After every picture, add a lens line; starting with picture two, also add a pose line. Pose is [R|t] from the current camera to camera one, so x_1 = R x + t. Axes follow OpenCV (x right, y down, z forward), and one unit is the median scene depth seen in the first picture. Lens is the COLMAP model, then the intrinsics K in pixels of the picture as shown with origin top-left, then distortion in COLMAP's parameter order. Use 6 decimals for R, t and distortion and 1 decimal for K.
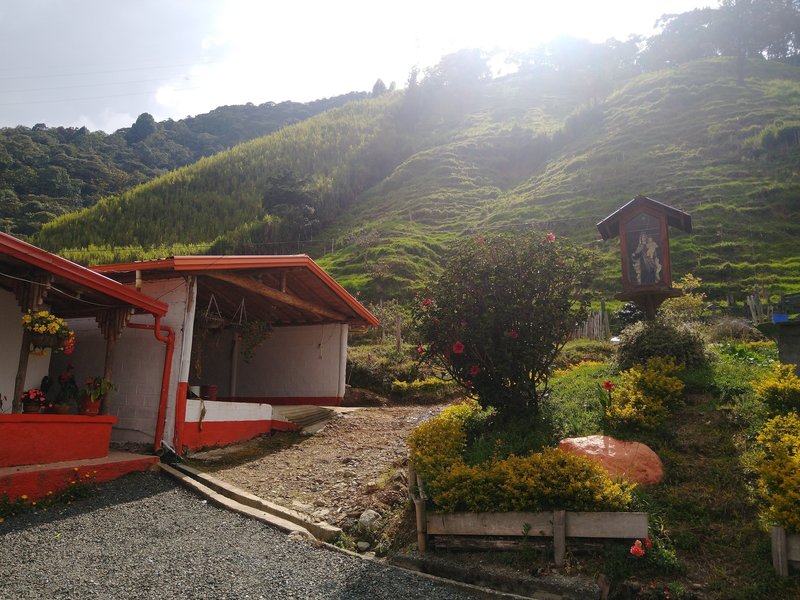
lens RADIAL K [[608.7, 0, 403.9], [0, 608.7, 304.7], [0, 0, 1]] dist [0.061428, -0.106003]
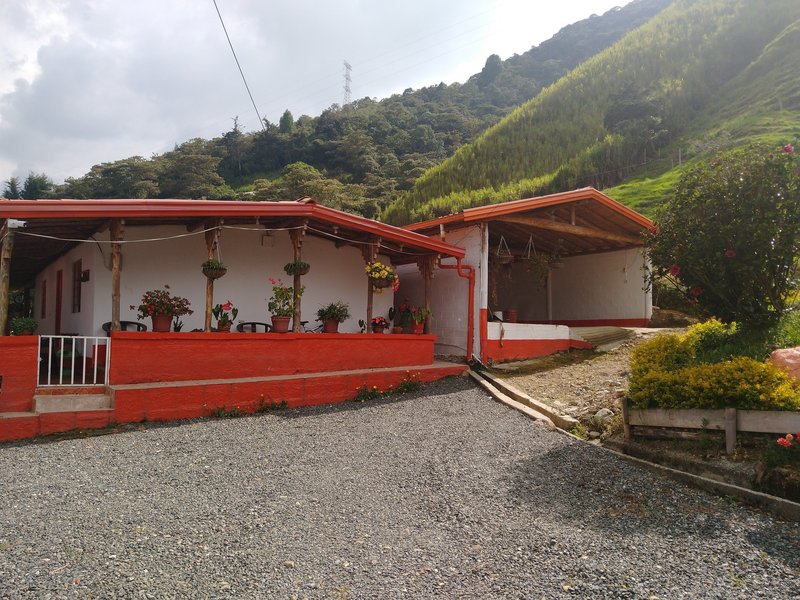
lens RADIAL K [[607.5, 0, 396.8], [0, 607.5, 293.7], [0, 0, 1]] dist [0.060381, -0.106017]
pose [[0.831198, -0.046645, -0.554016, 0.178918], [0.103170, 0.992108, 0.071259, -0.010772], [0.546320, -0.116388, 0.829451, -0.124944]]
